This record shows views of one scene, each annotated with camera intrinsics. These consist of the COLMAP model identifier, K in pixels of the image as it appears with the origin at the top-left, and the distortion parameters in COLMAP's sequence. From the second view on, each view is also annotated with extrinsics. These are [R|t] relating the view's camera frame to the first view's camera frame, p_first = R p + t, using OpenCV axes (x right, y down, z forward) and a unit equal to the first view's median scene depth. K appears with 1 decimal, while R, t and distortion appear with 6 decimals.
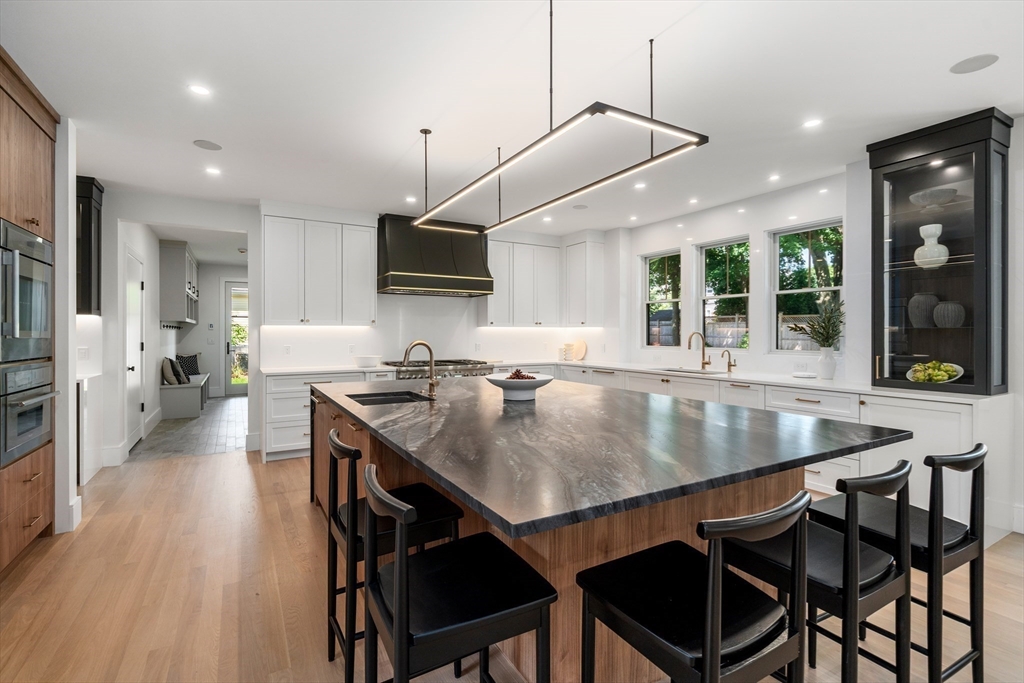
lens RADIAL K [[470.1, 0, 512.3], [0, 470.1, 335.4], [0, 0, 1]] dist [-0.003351, 0.002477]
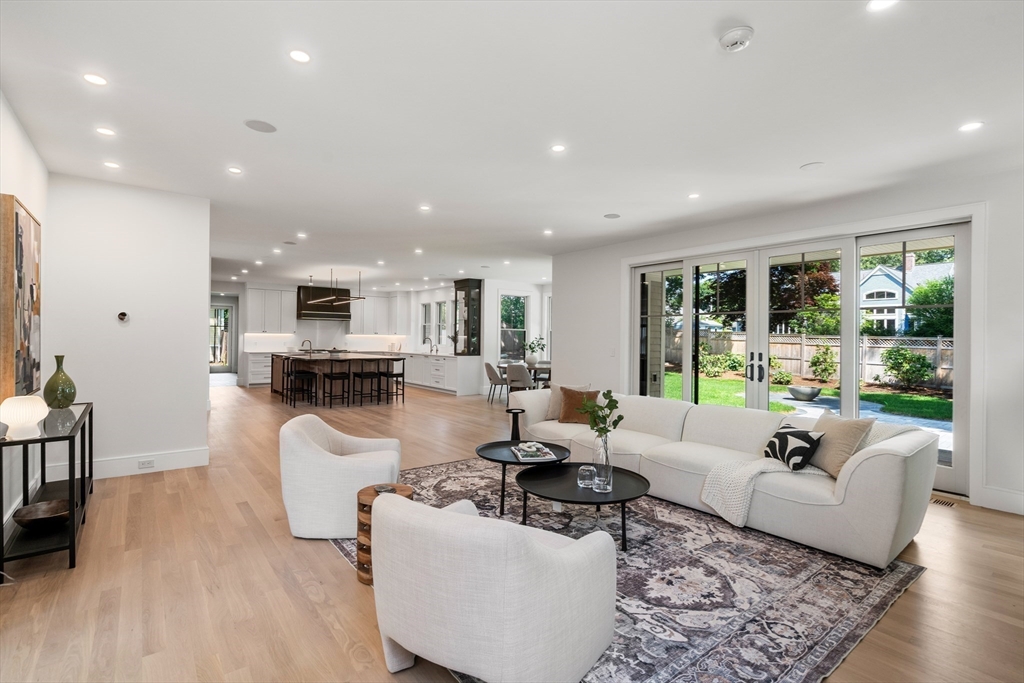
lens RADIAL K [[470.1, 0, 510.6], [0, 470.1, 334.3], [0, 0, 1]] dist [-0.003351, 0.002477]
pose [[0.990803, 0.012082, 0.134768, 0.500974], [-0.010327, 0.999853, -0.013711, 0.003148], [-0.134914, 0.012193, 0.990782, -1.611229]]
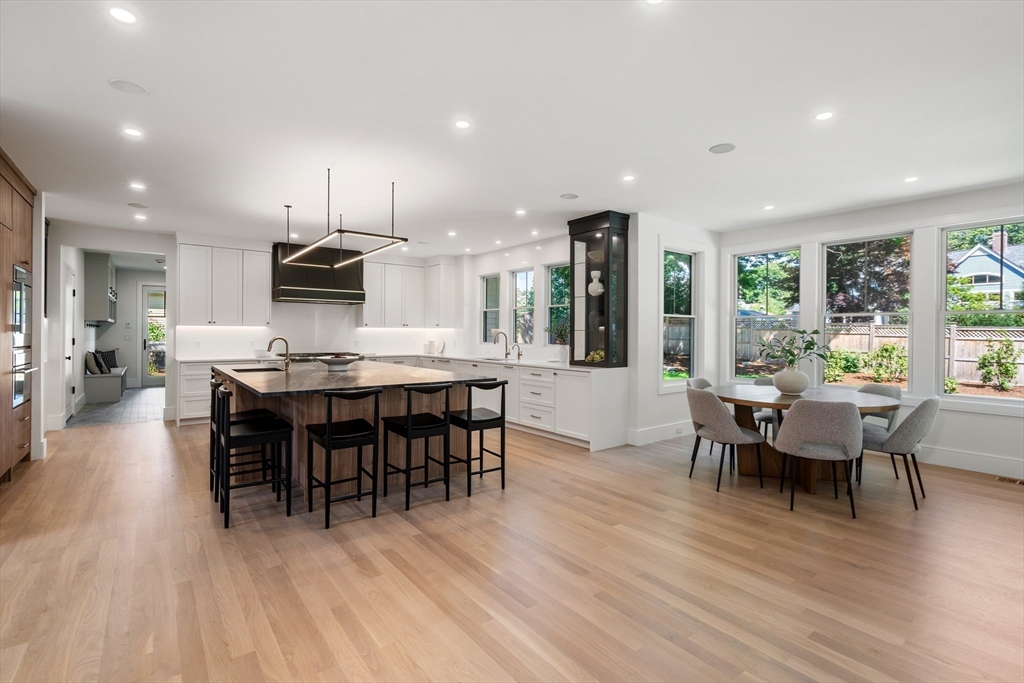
lens RADIAL K [[470.1, 0, 509.3], [0, 470.1, 332.7], [0, 0, 1]] dist [-0.003351, 0.002477]
pose [[0.992175, 0.005500, 0.124736, 0.240074], [-0.004804, 0.999971, -0.005882, 0.002464], [-0.124764, 0.005237, 0.992173, -0.447292]]
